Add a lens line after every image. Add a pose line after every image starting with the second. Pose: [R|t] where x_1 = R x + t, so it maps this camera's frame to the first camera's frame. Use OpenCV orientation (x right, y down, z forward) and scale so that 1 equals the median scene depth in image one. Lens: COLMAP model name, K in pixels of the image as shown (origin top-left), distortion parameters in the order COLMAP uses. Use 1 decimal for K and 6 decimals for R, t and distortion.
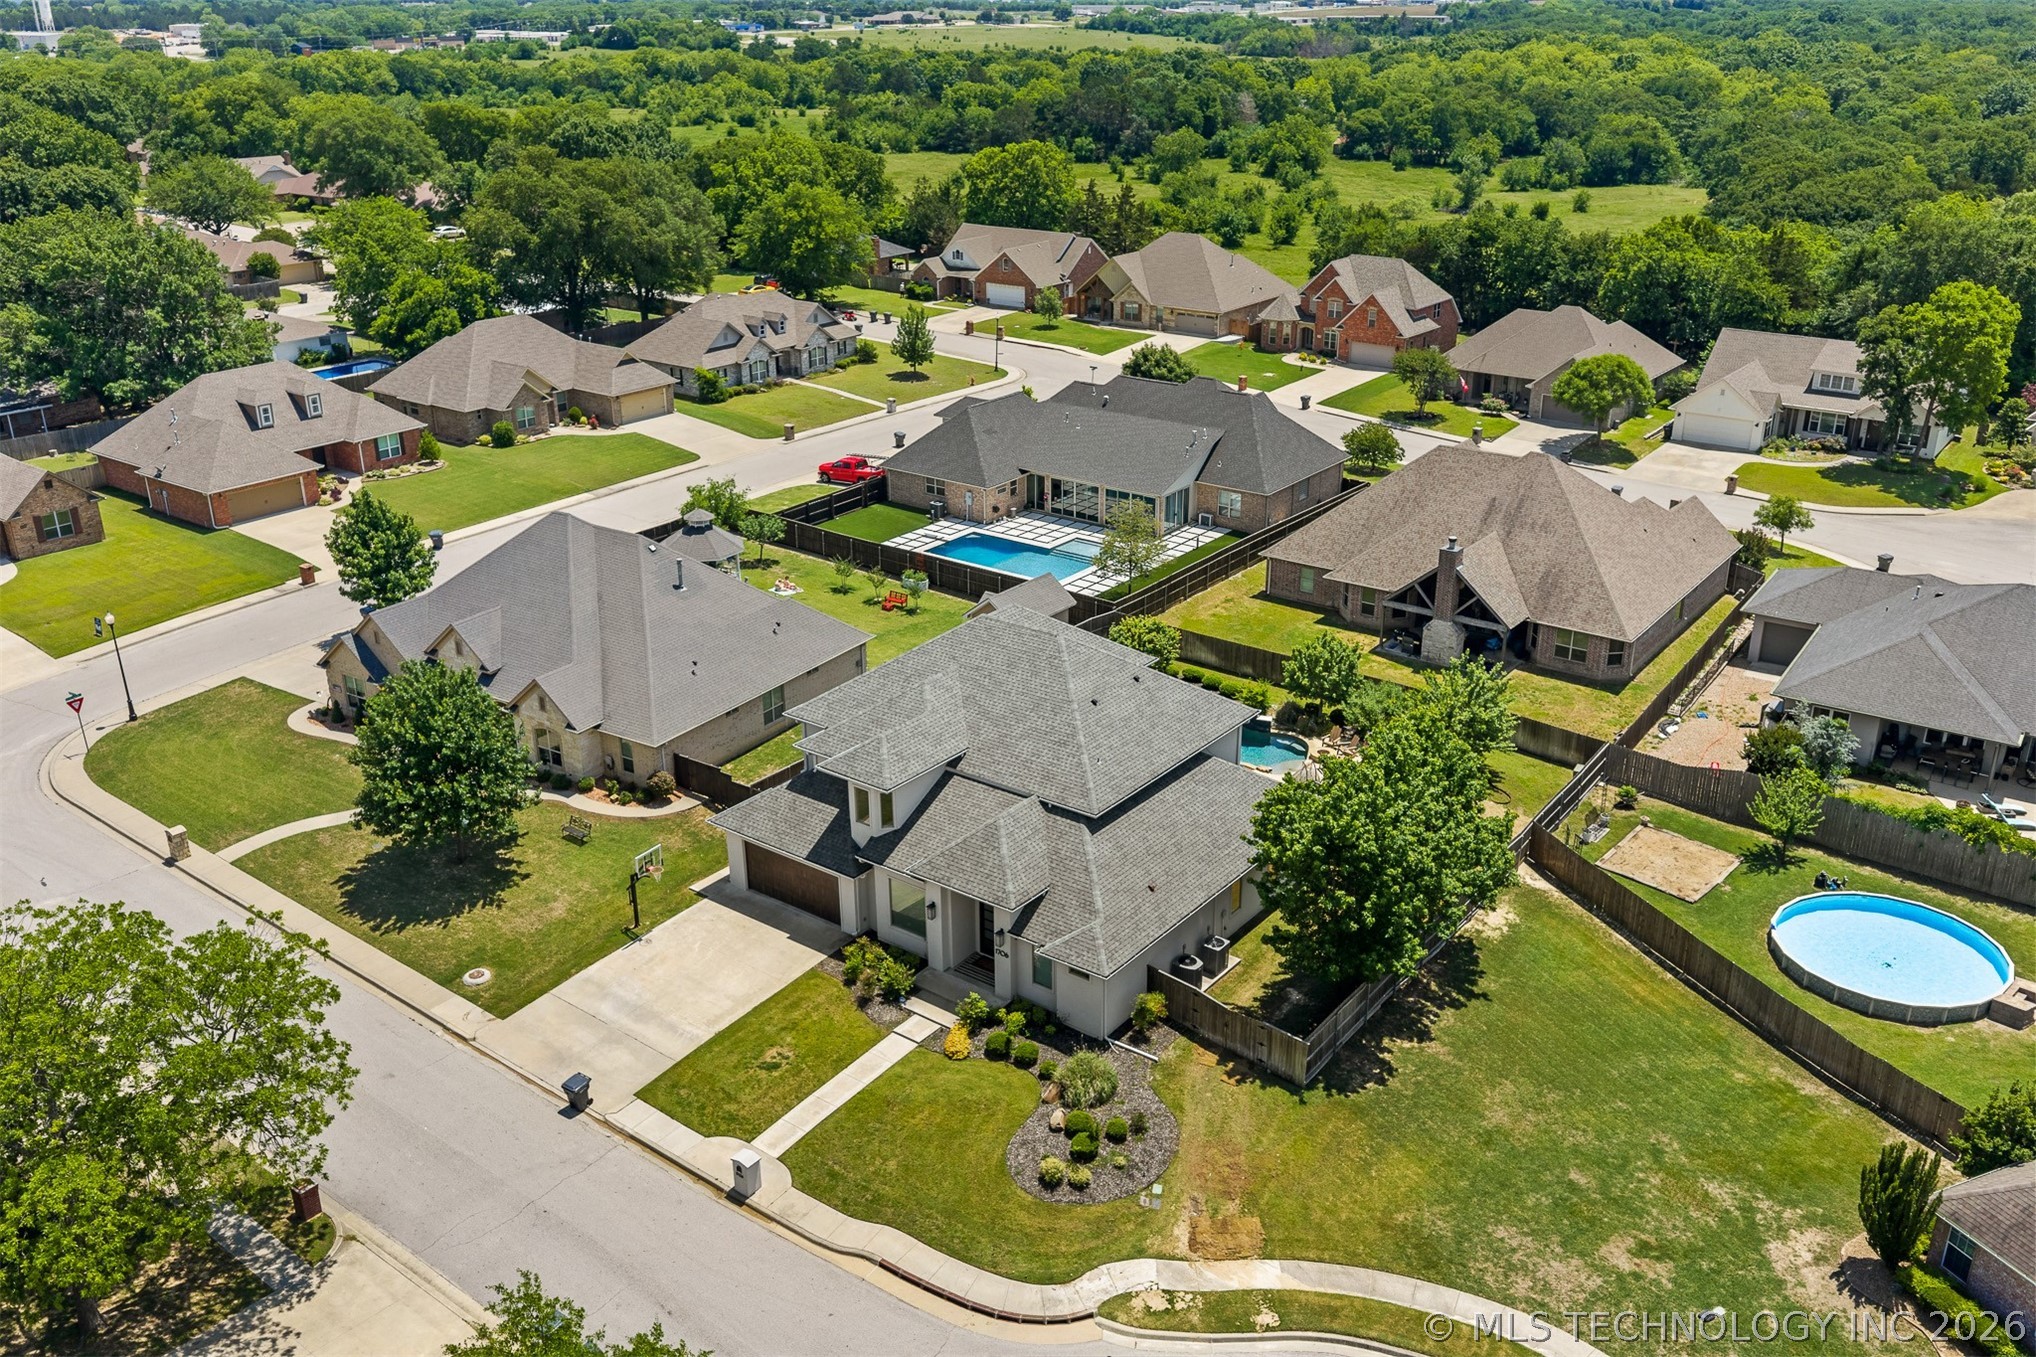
lens RADIAL K [[1642.2, 0, 1019.2], [0, 1642.2, 682.0], [0, 0, 1]] dist [0.039559, -0.086434]
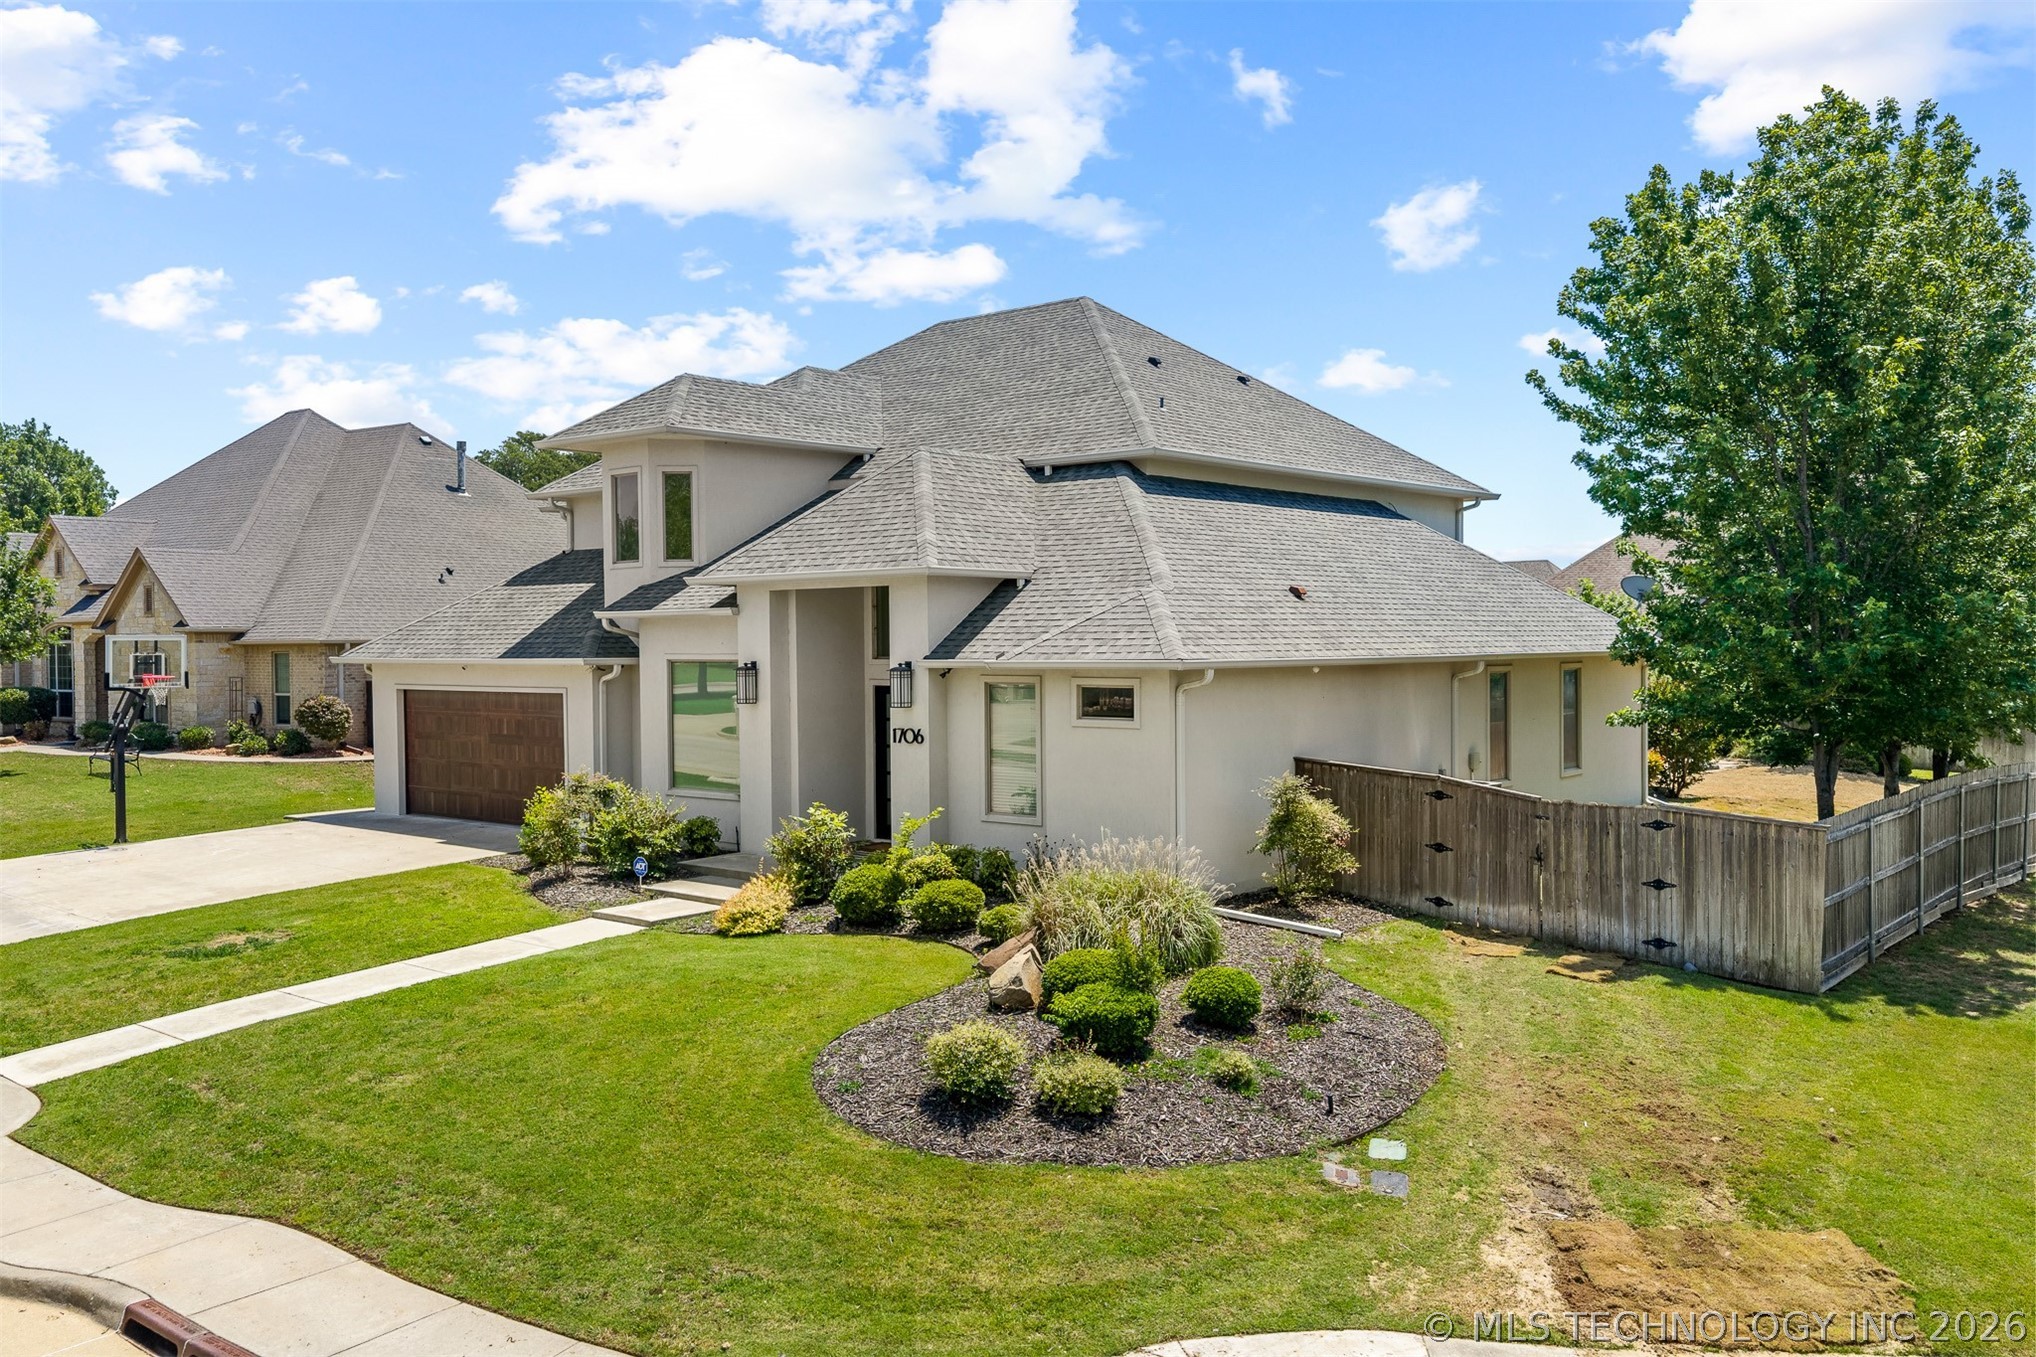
lens RADIAL K [[1677.9, 0, 1020.1], [0, 1677.9, 678.0], [0, 0, 1]] dist [0.011017, -0.007165]
pose [[0.998579, -0.000171, -0.053300, 0.019322], [-0.018909, 0.933814, -0.357259, 0.156291], [0.049833, 0.357759, 0.932483, 0.342223]]
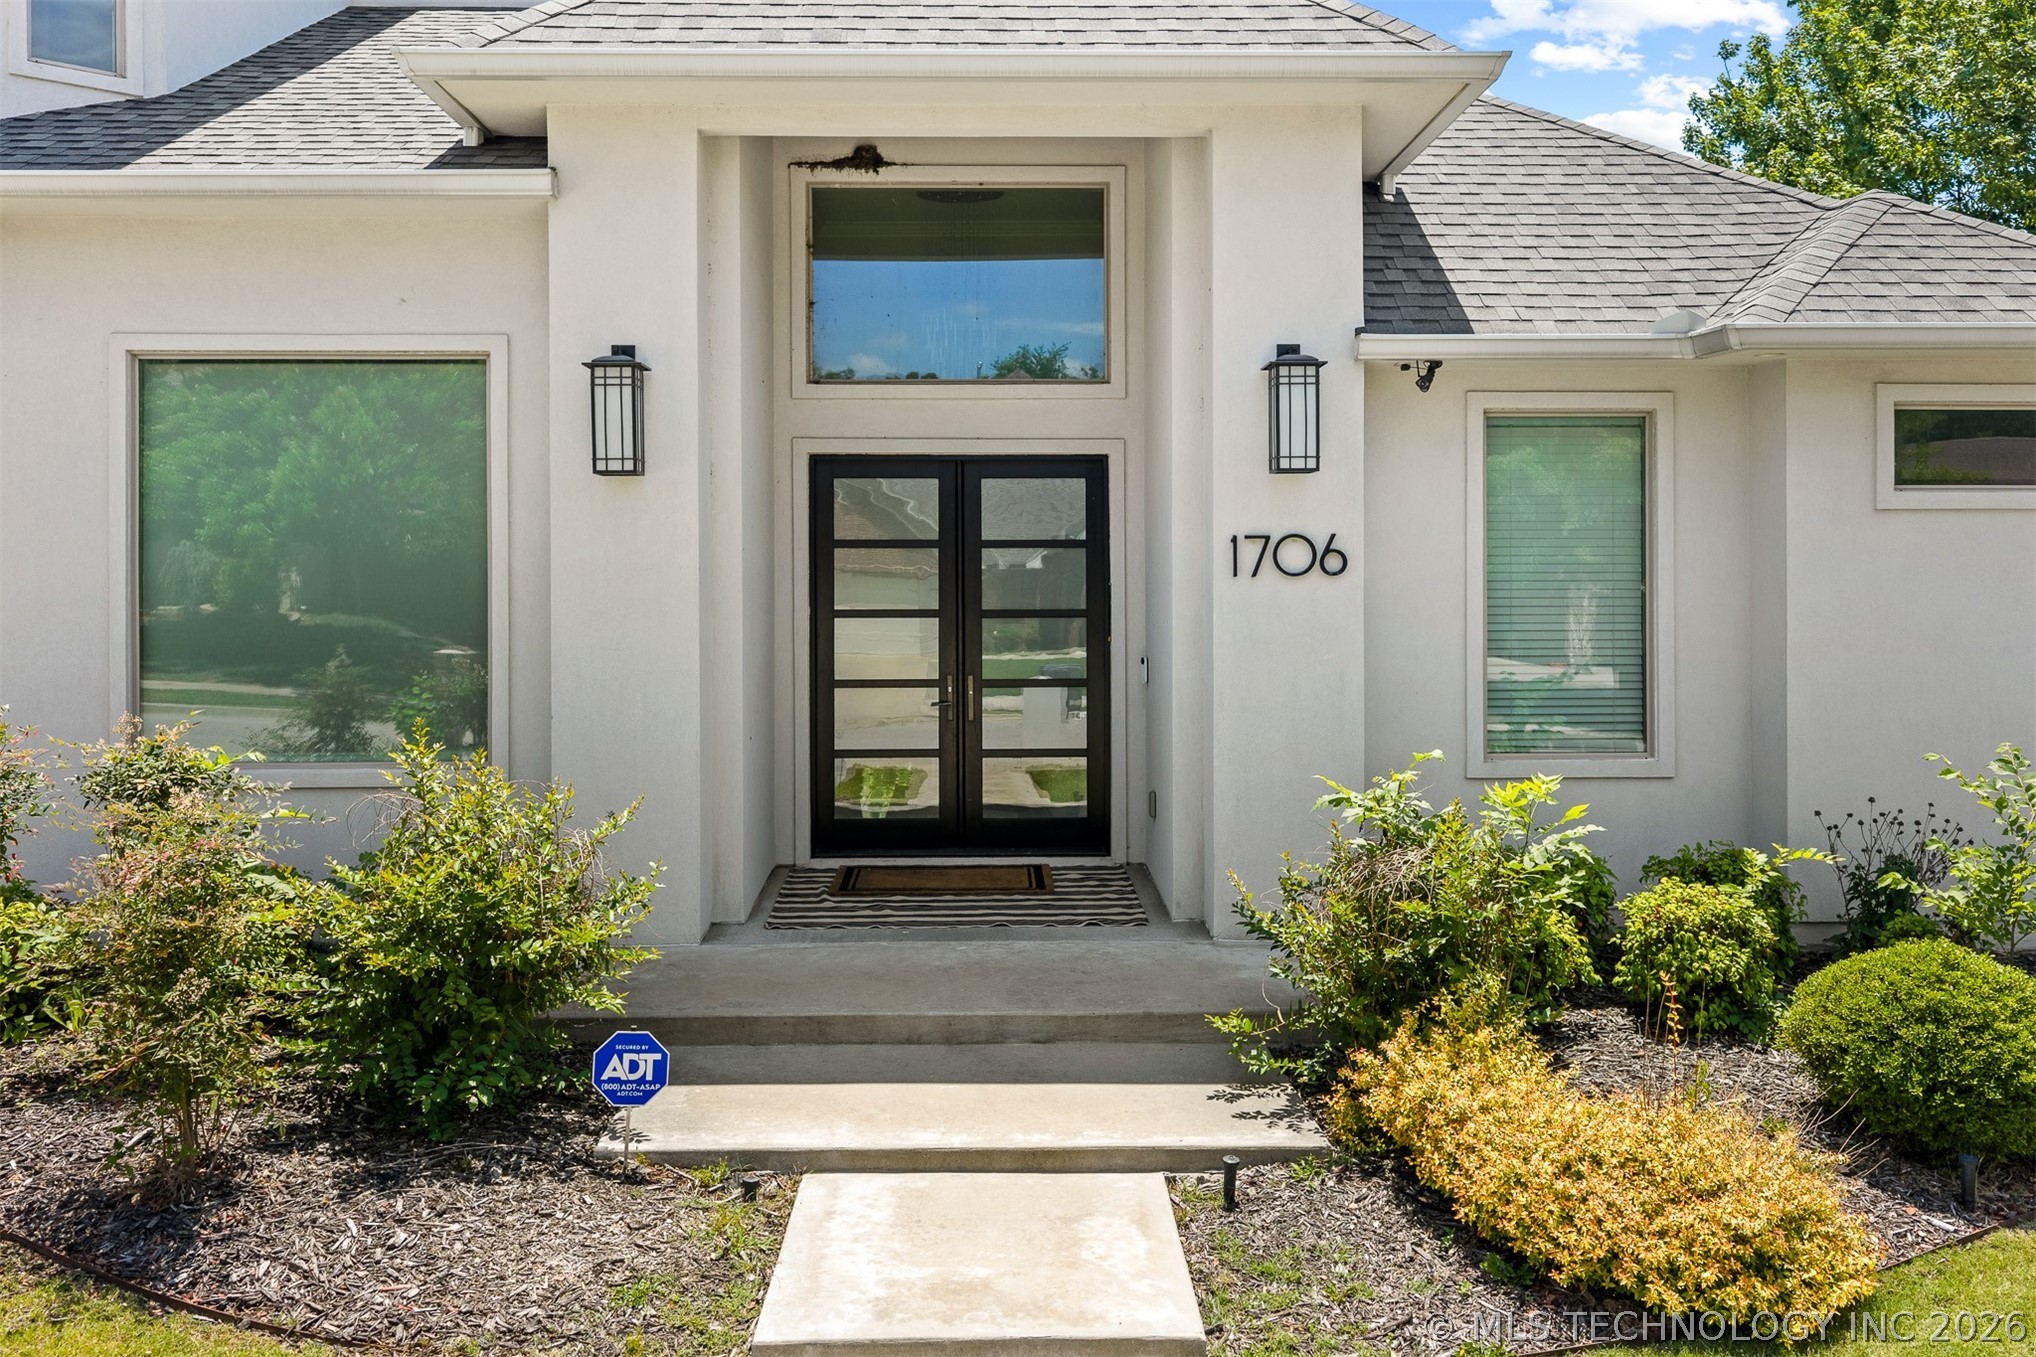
lens RADIAL K [[1718.0, 0, 1022.3], [0, 1718.0, 568.5], [0, 0, 1]] dist [0.005021, 0.001183]
pose [[0.779912, 0.005151, 0.625869, -0.062073], [0.234841, 0.924500, -0.300249, 0.109336], [-0.580162, 0.381147, 0.719819, 0.490935]]
